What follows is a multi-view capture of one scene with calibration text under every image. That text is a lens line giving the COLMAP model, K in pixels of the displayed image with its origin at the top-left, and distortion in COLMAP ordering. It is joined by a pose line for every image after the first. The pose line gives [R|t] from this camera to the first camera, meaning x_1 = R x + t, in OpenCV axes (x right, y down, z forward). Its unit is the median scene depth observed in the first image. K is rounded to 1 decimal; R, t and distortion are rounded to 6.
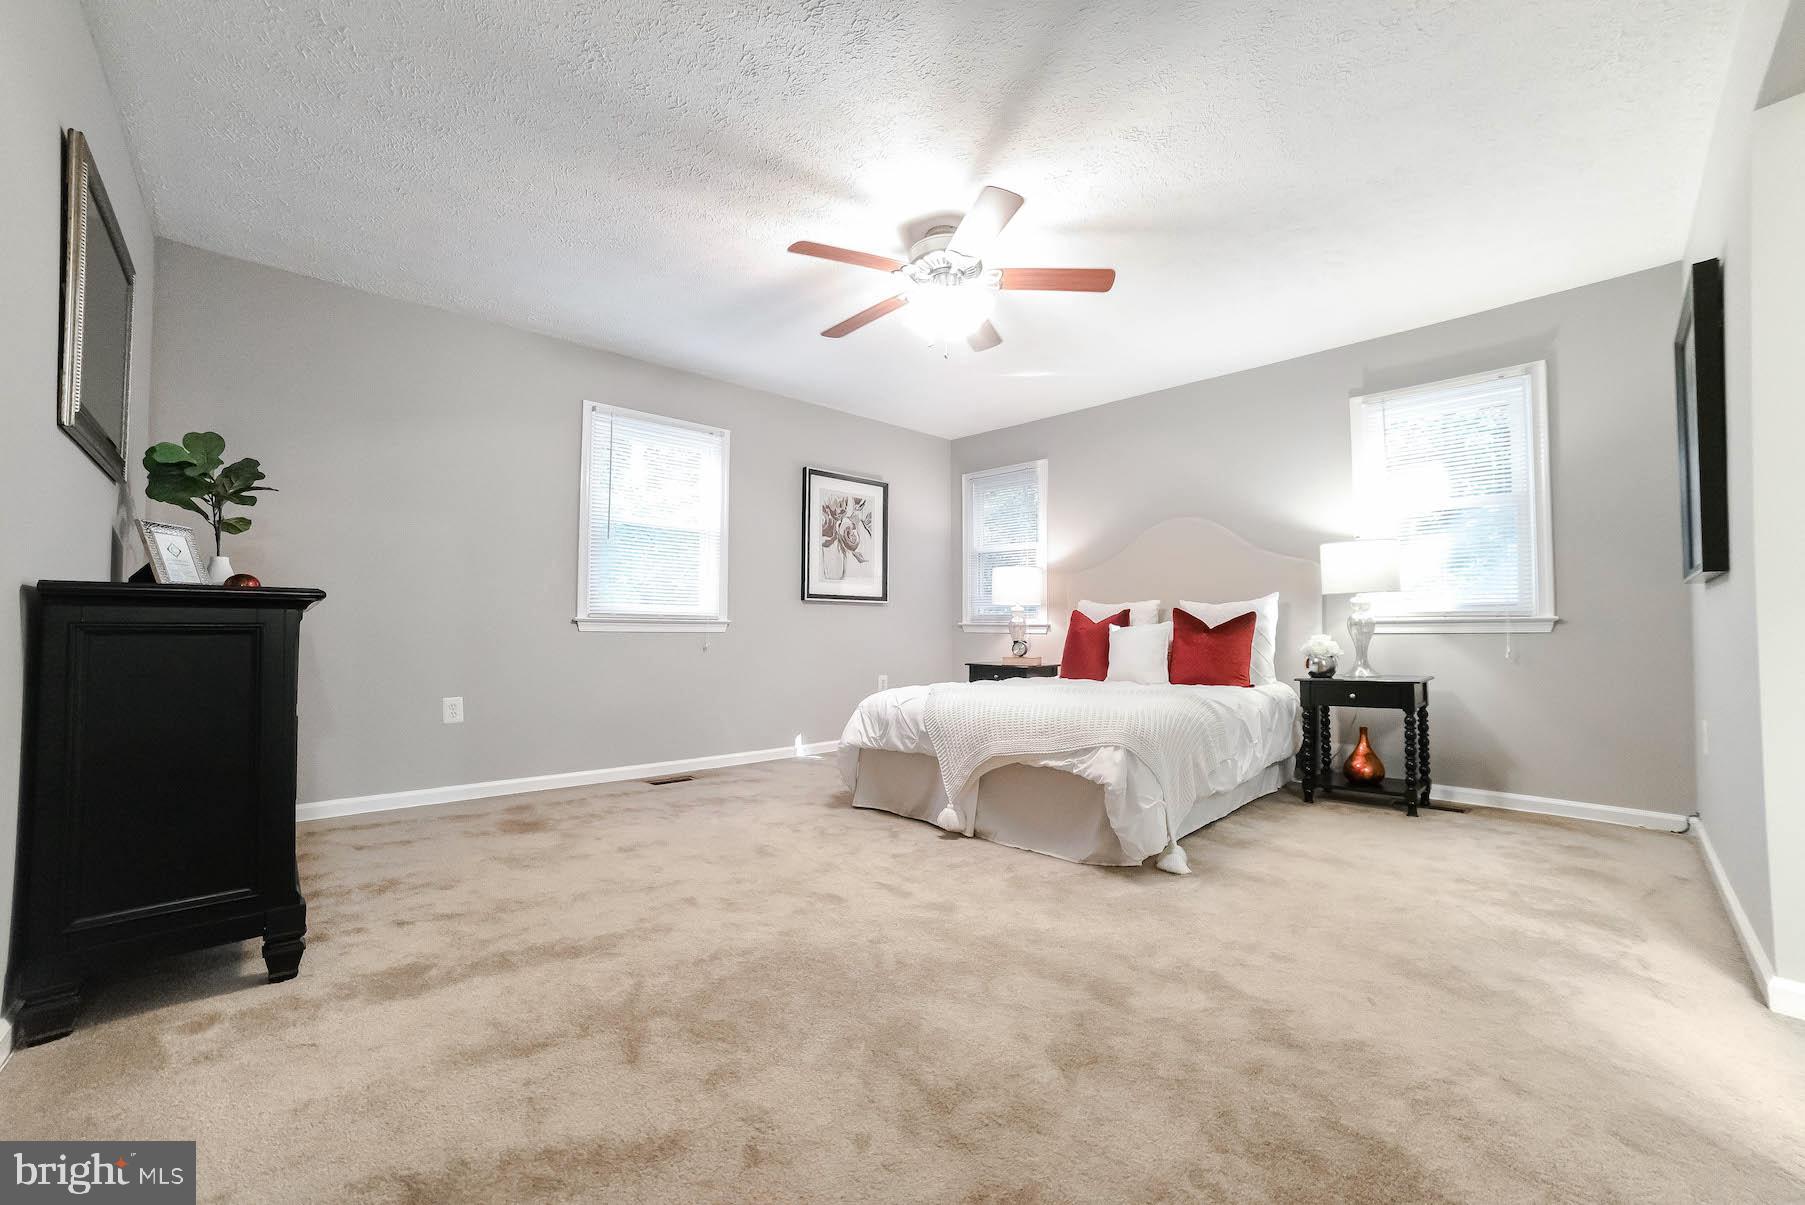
lens RADIAL K [[737.7, 0, 889.9], [0, 737.7, 608.2], [0, 0, 1]] dist [-0.083246, 0.033549]
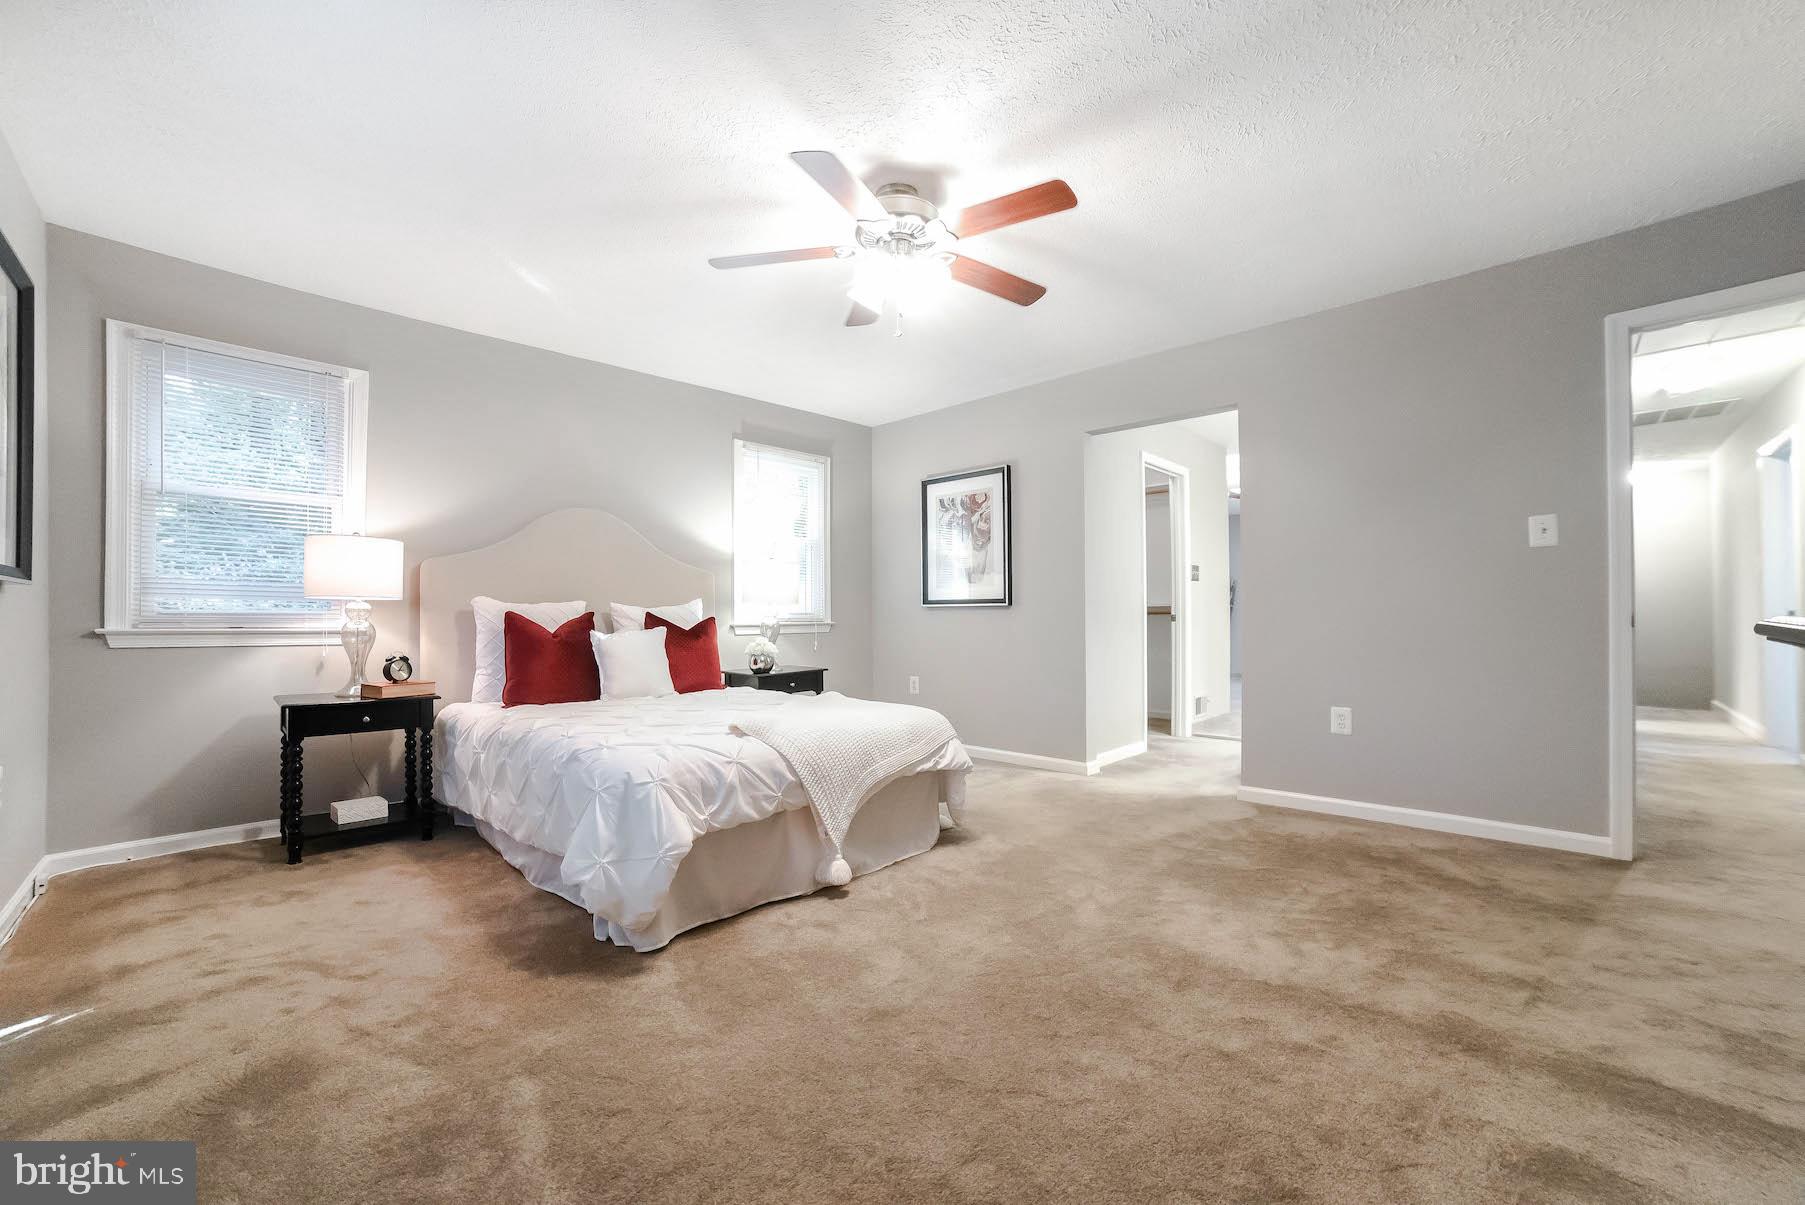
lens RADIAL K [[737.7, 0, 889.9], [0, 737.7, 608.2], [0, 0, 1]] dist [-0.083246, 0.033549]
pose [[-0.051527, 0.011422, 0.998606, -0.688390], [-0.026117, 0.999577, -0.012780, -0.001100], [-0.998330, -0.026739, -0.051207, 0.916912]]
